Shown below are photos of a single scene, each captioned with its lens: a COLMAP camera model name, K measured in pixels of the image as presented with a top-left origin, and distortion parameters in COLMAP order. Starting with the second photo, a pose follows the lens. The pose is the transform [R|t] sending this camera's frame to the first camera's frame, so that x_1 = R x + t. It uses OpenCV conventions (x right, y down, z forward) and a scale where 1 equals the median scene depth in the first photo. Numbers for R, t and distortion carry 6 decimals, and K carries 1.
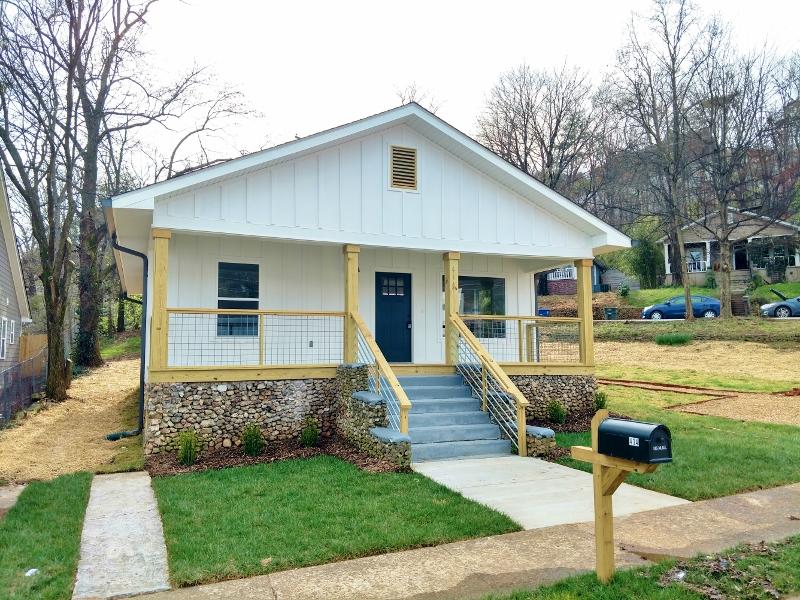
lens RADIAL K [[597.8, 0, 400.0], [0, 597.8, 300.0], [0, 0, 1]] dist [-0.021566, 0.005967]
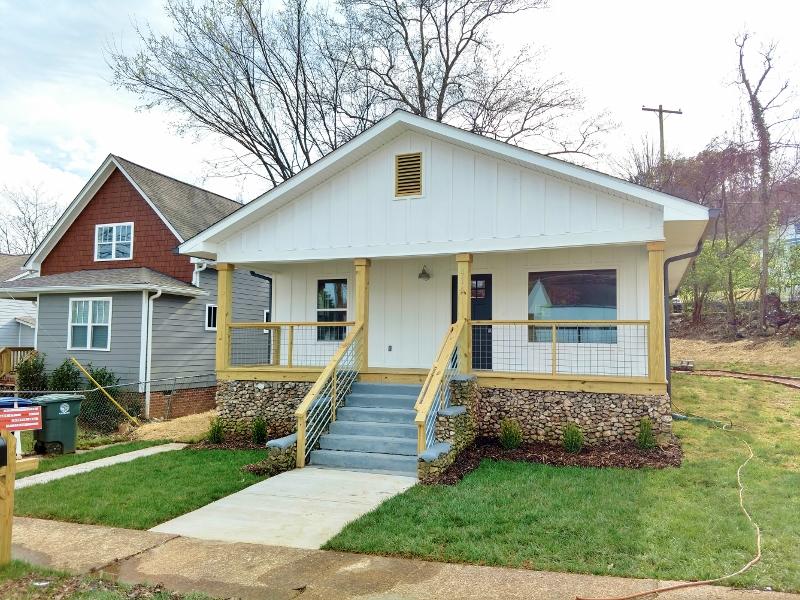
lens RADIAL K [[597.8, 0, 400.0], [0, 597.8, 300.0], [0, 0, 1]] dist [-0.021566, 0.005967]
pose [[0.722569, -0.039283, -0.690182, 0.671214], [0.054963, 0.998488, 0.000711, -0.014485], [0.689110, -0.038449, 0.723636, 0.262677]]
